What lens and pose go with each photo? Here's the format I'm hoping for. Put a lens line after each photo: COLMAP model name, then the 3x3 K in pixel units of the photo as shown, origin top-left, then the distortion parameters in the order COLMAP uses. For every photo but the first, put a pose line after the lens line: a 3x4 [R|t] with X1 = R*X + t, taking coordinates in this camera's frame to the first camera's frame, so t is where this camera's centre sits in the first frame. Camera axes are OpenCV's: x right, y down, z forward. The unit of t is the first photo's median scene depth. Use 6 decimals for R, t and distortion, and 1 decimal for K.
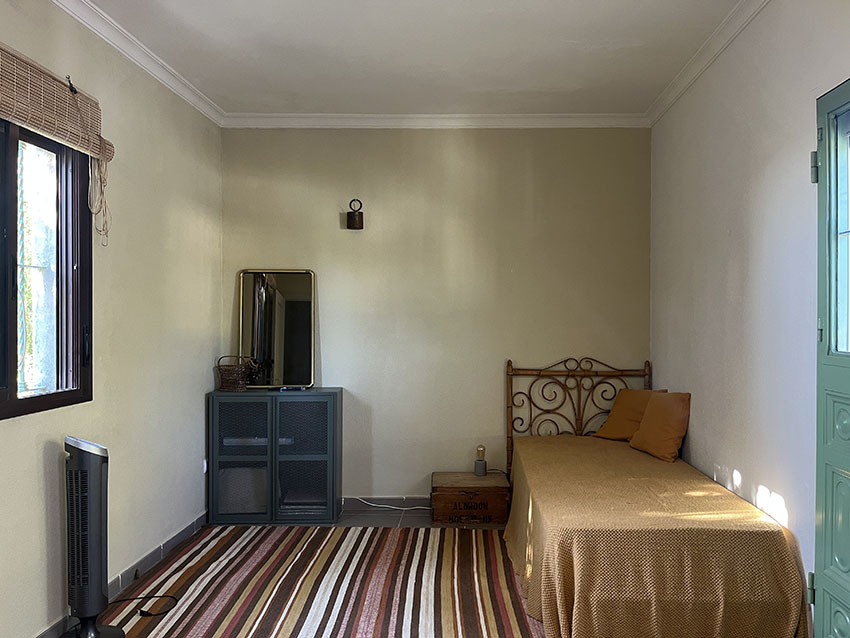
lens RADIAL K [[642.6, 0, 422.6], [0, 642.6, 316.2], [0, 0, 1]] dist [0.035749, -0.048571]
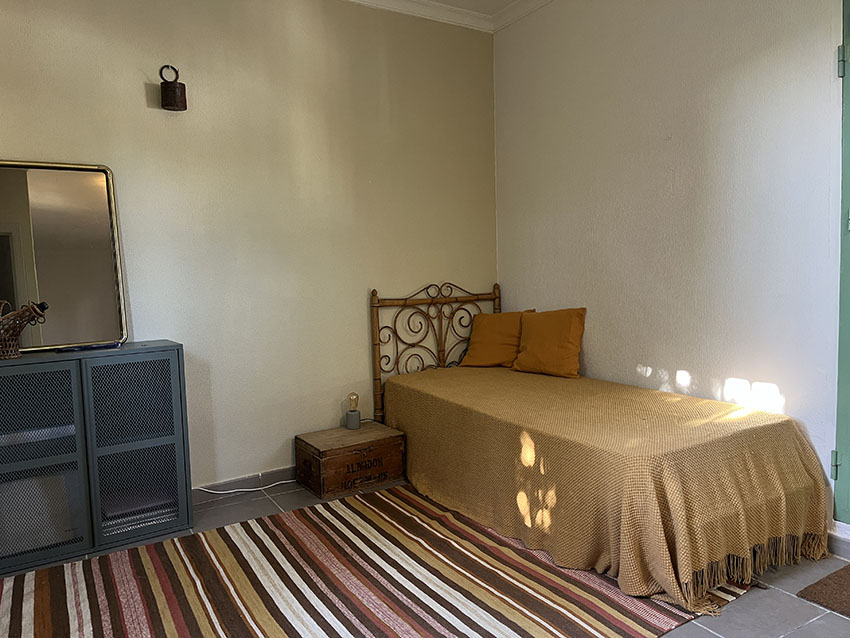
lens RADIAL K [[642.6, 0, 426.9], [0, 642.6, 316.0], [0, 0, 1]] dist [0.035749, -0.048571]
pose [[0.827844, -0.069490, 0.556638, -0.279682], [0.027940, 0.996174, 0.082808, 0.035380], [-0.560262, -0.053000, 0.826618, 0.262160]]
